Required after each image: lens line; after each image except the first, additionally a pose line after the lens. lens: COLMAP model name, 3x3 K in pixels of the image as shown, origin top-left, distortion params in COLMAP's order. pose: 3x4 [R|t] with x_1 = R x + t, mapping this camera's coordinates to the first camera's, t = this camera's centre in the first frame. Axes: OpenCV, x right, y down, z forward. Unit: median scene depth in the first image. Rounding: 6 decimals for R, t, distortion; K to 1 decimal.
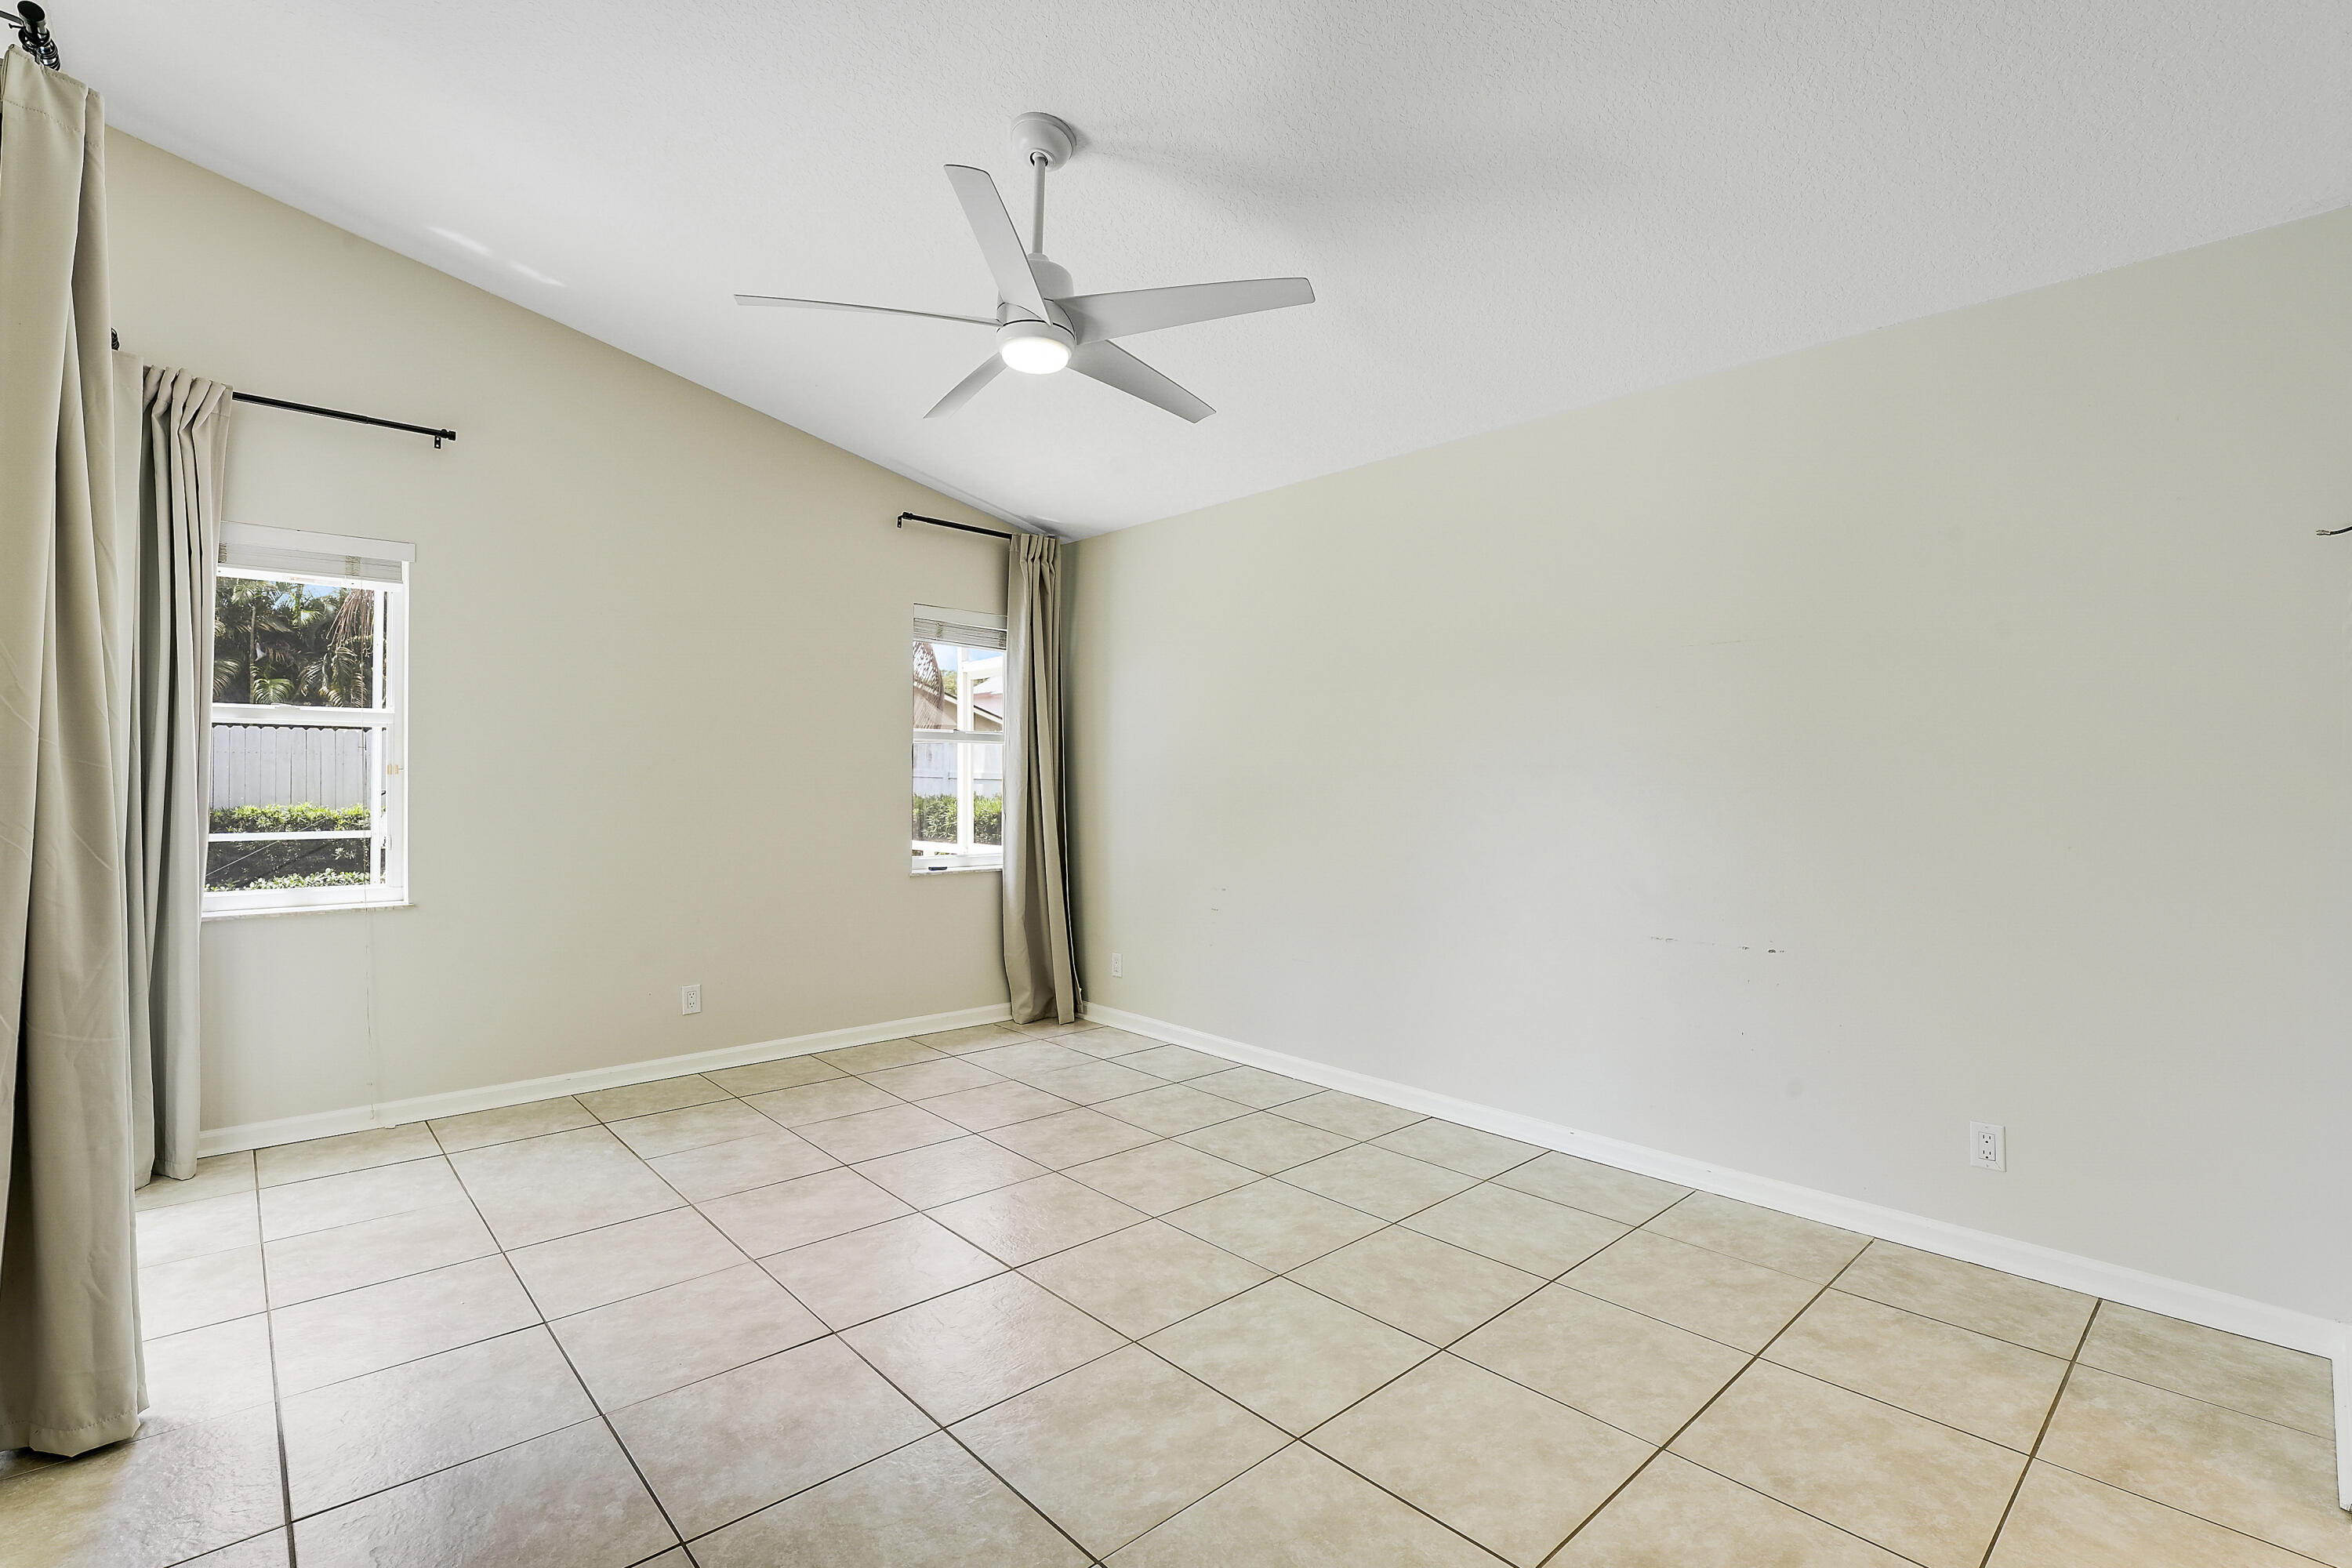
lens RADIAL K [[1063.9, 0, 1205.4], [0, 1063.9, 781.2], [0, 0, 1]] dist [-0.018041, 0.000298]
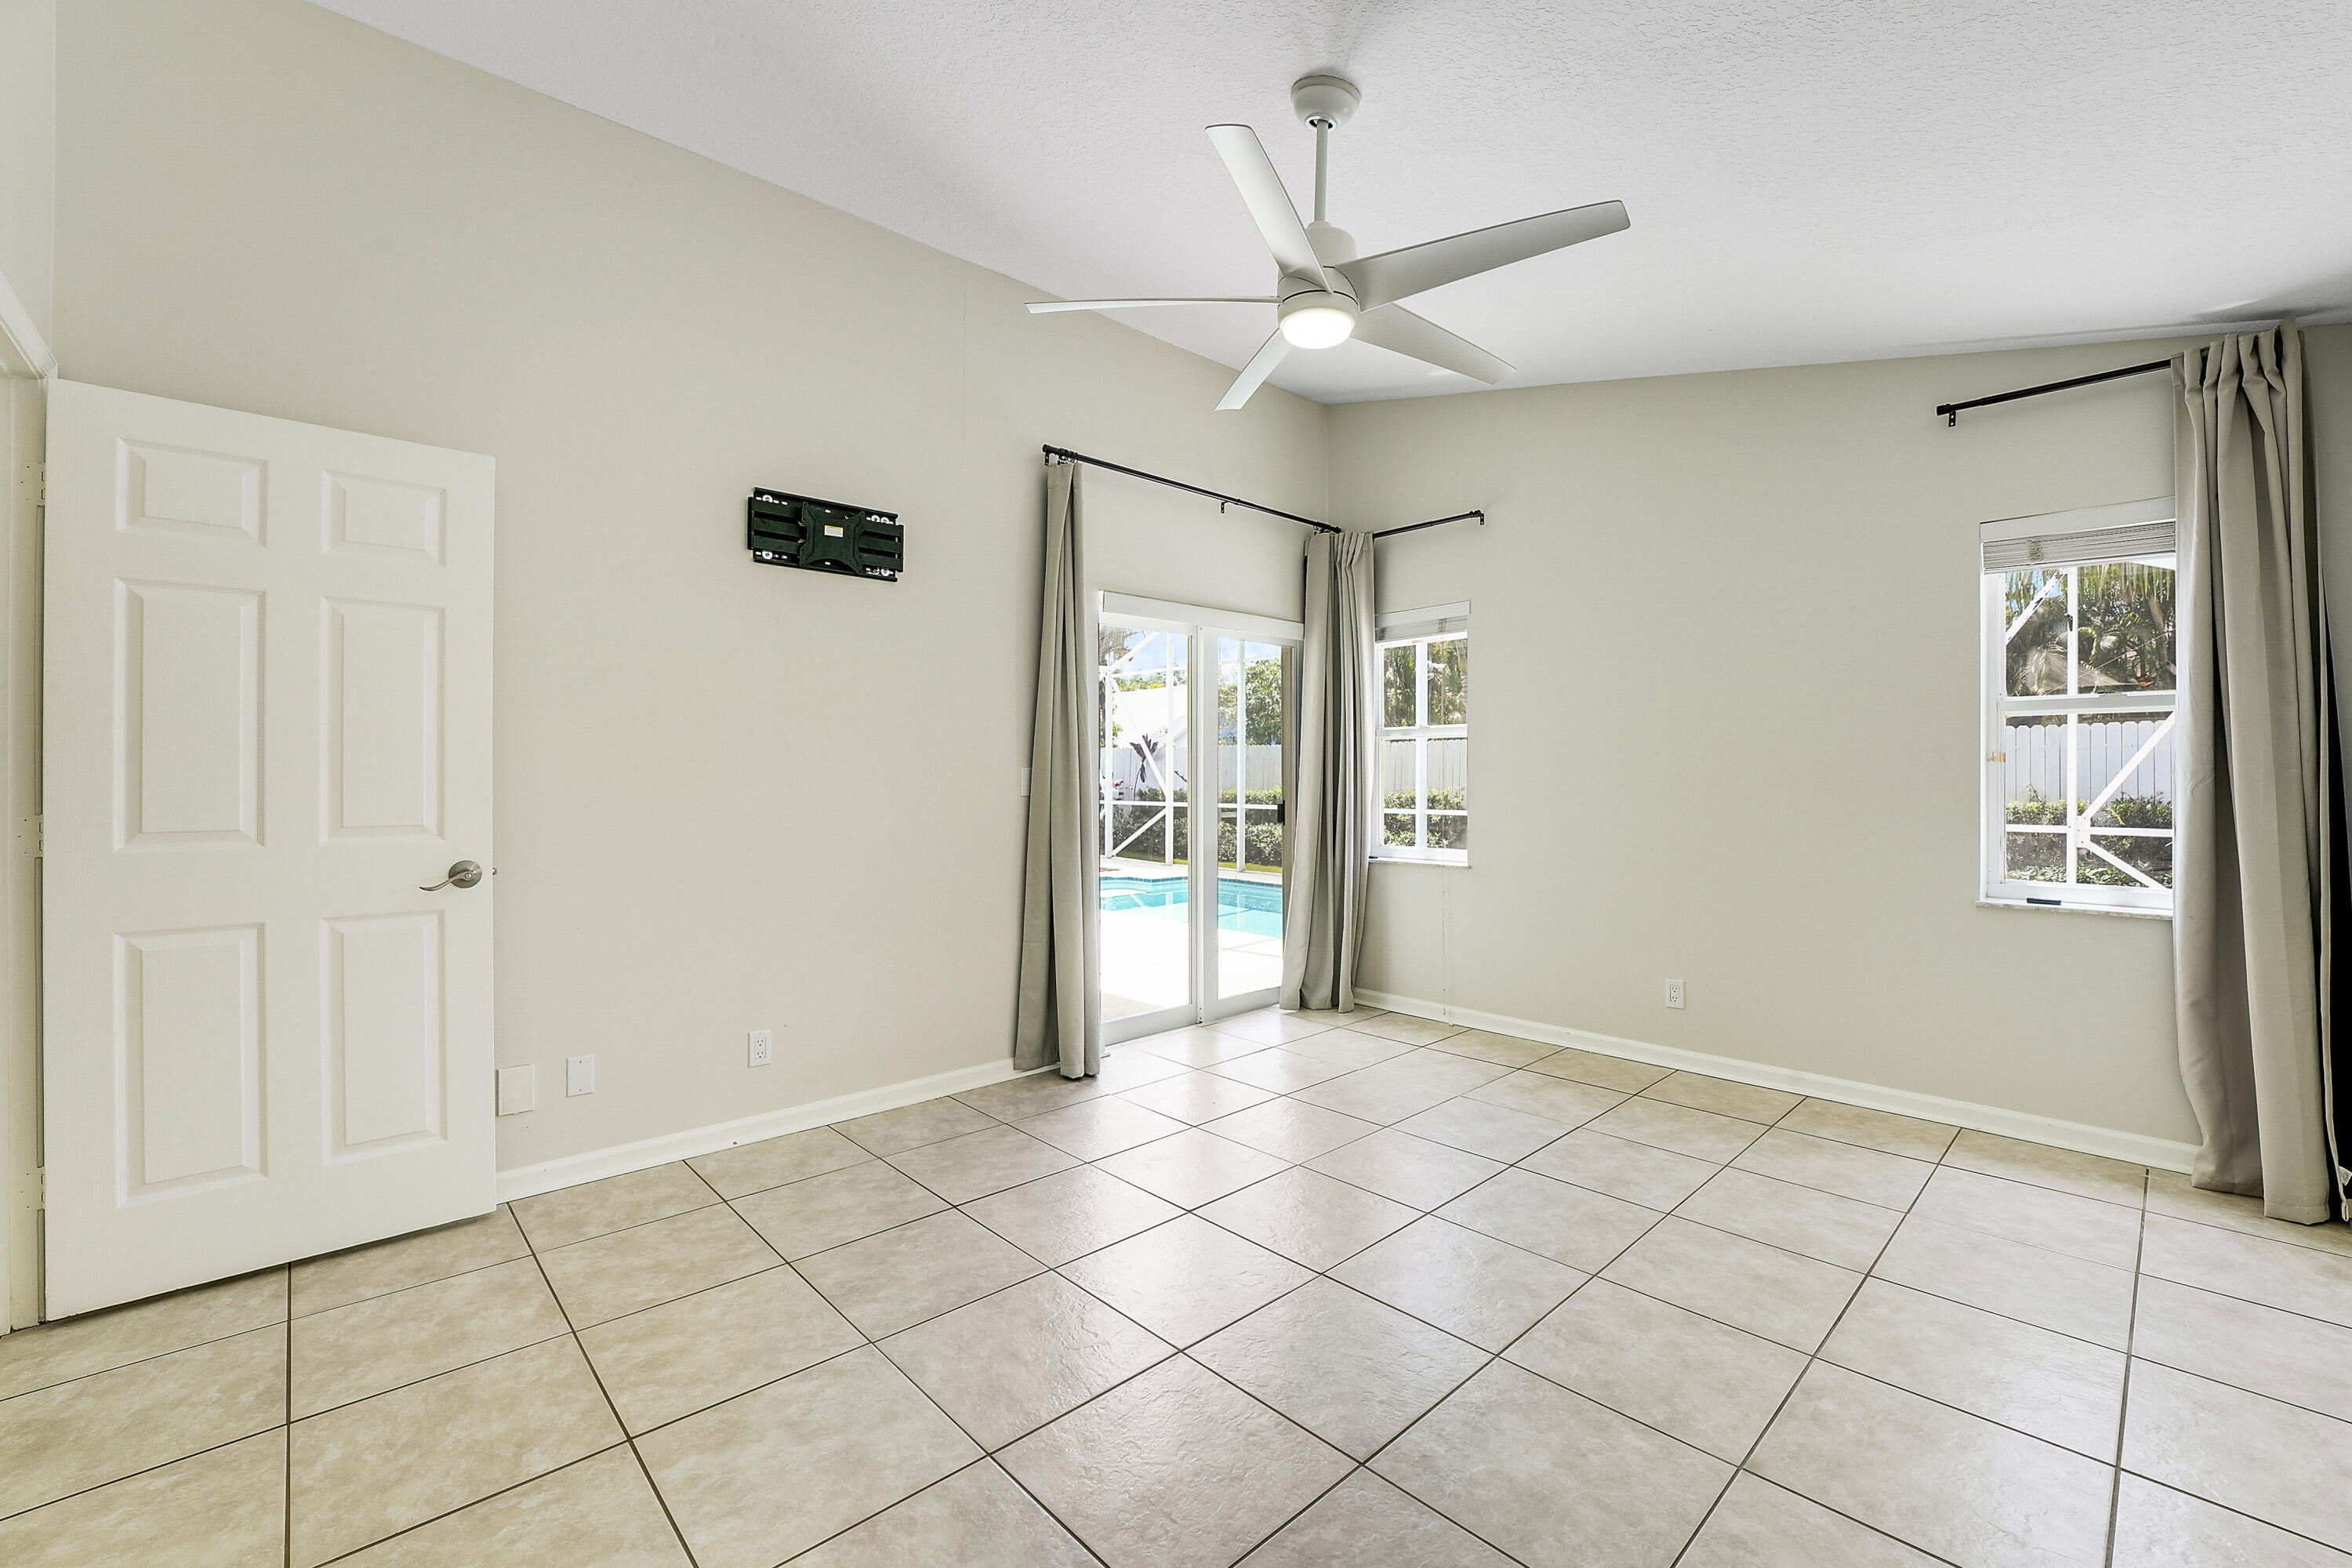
lens RADIAL K [[992.8, 0, 1173.2], [0, 992.8, 778.2], [0, 0, 1]] dist [-0.026333, 0.003706]
pose [[-0.019427, -0.002236, -0.999809, 0.613682], [0.002445, 0.999994, -0.002284, 0.005900], [0.999808, -0.002489, -0.019421, 0.744632]]
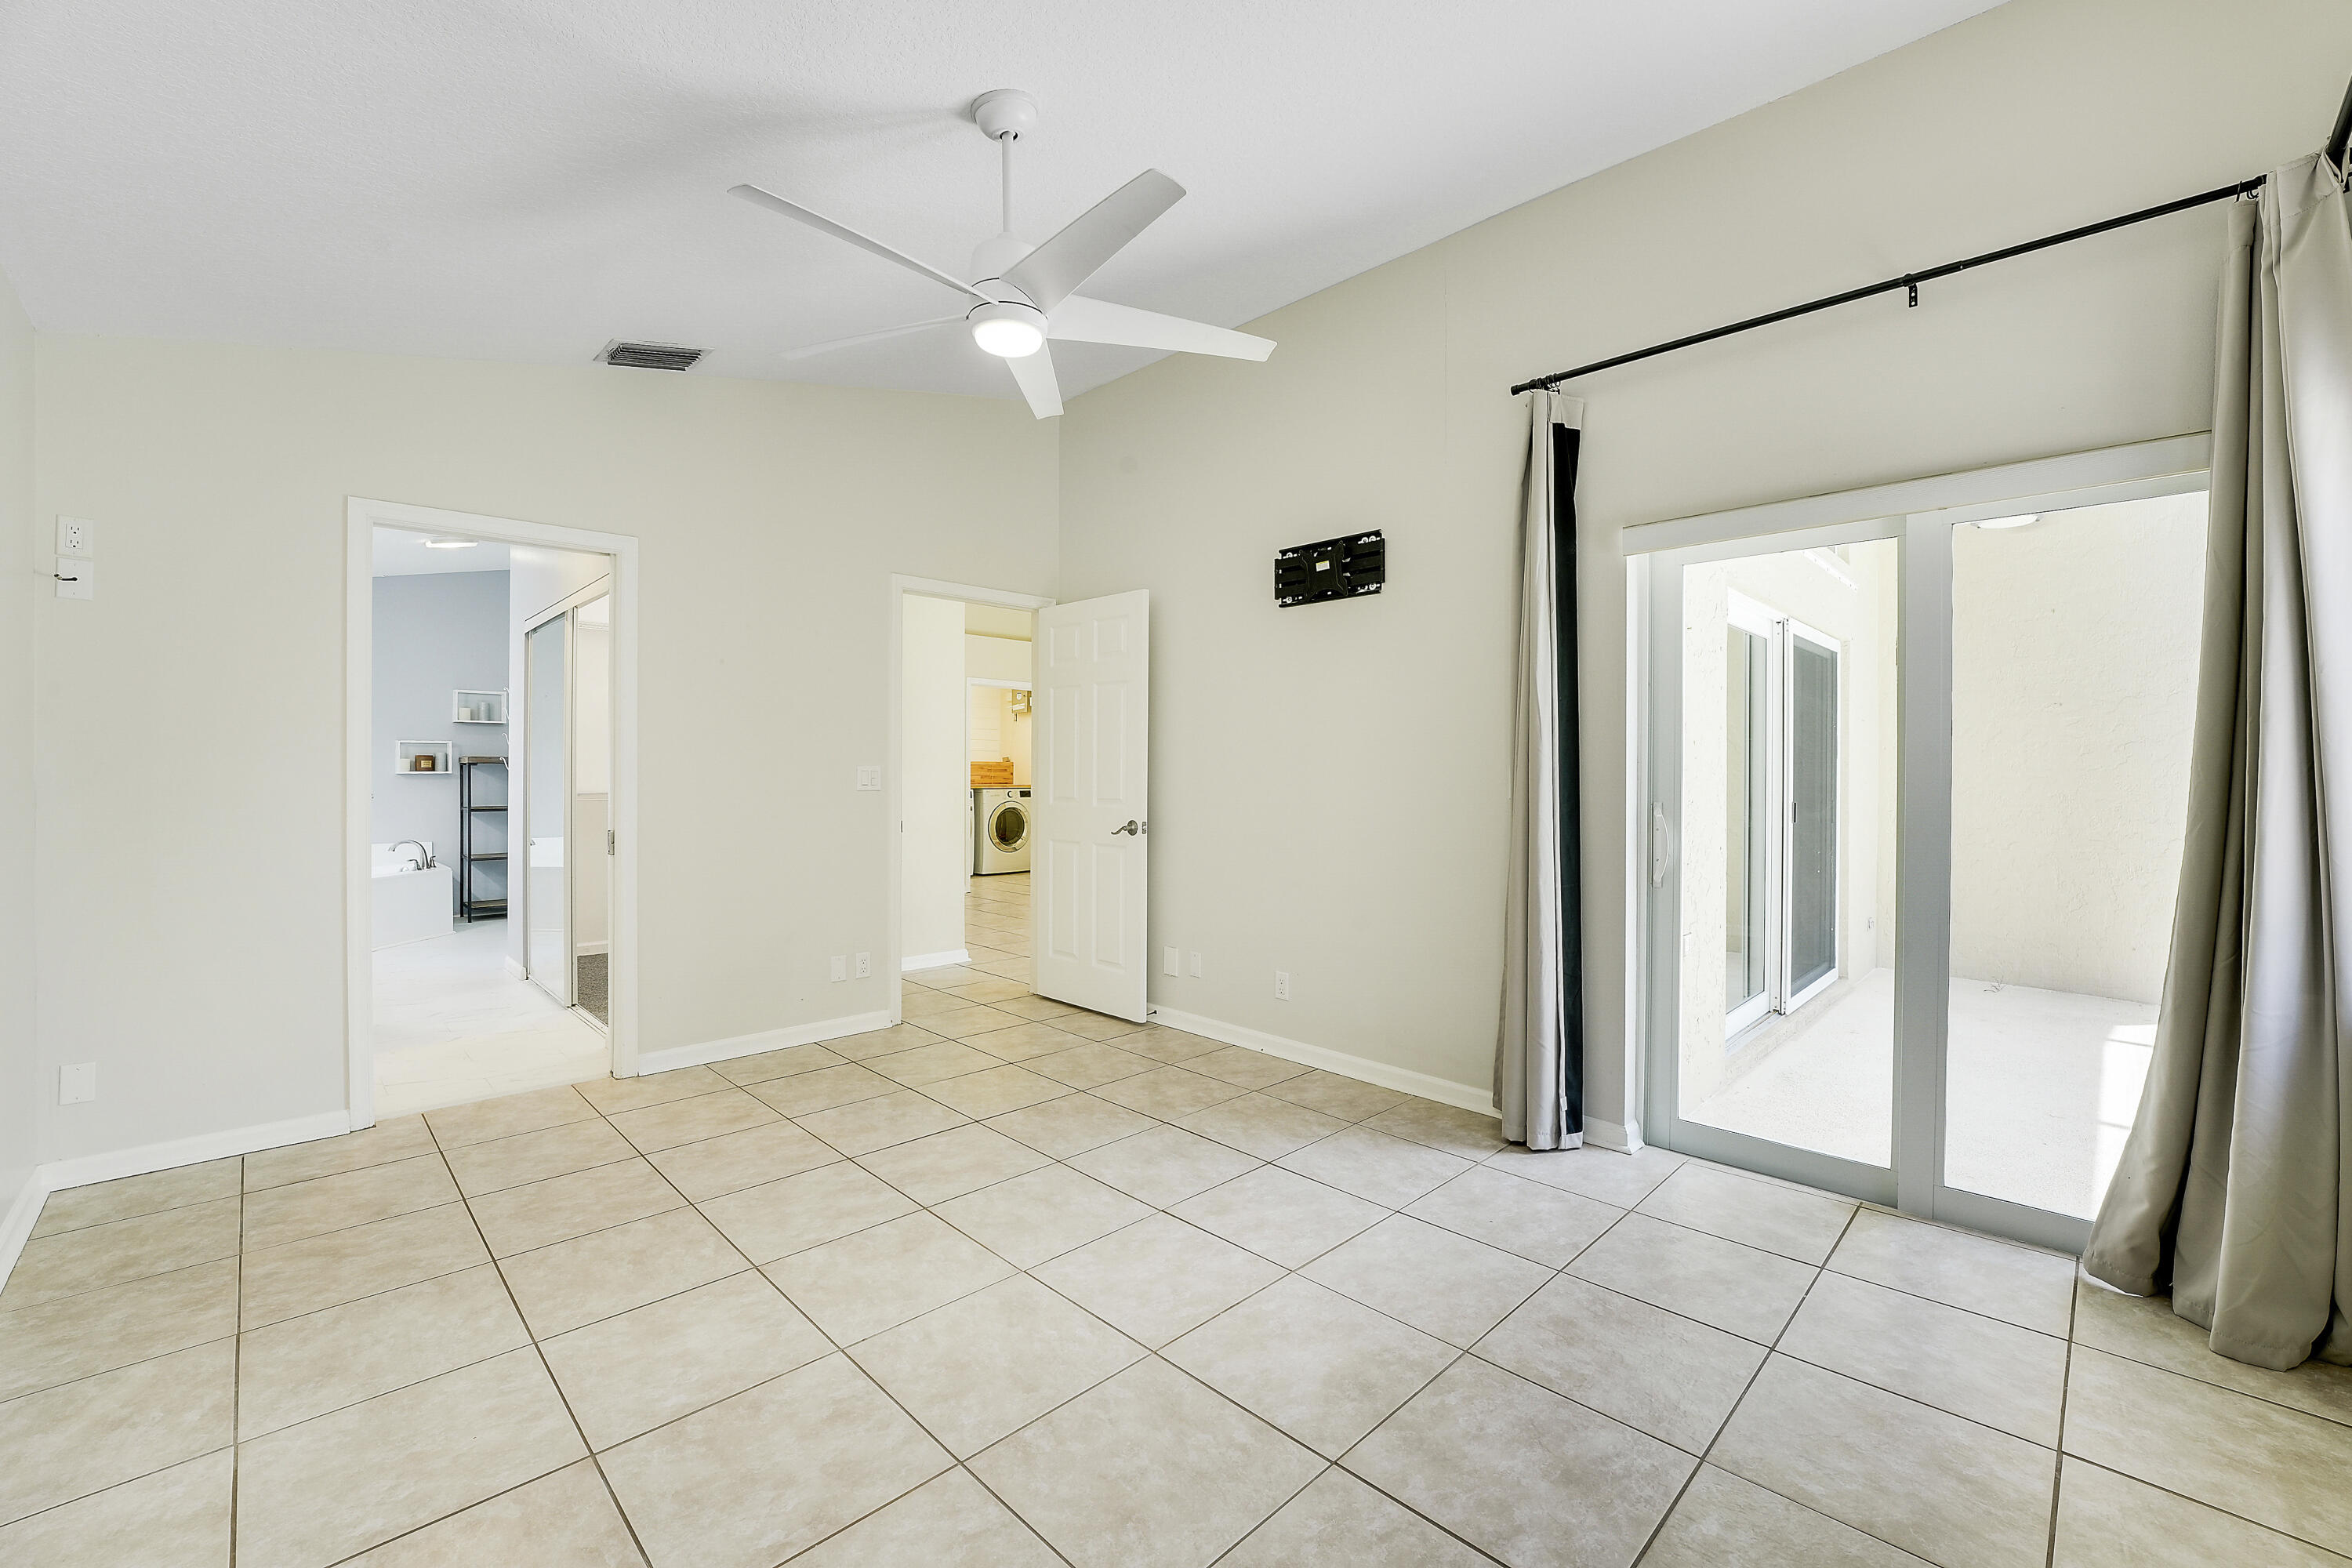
lens RADIAL K [[954.6, 0, 1167.6], [0, 954.6, 775.8], [0, 0, 1]] dist [-0.040585, 0.009379]
pose [[-0.999959, -0.008758, -0.002321, -0.260222], [-0.008770, 0.999948, 0.005205, -0.002605], [0.002275, 0.005225, -0.999984, 1.576817]]
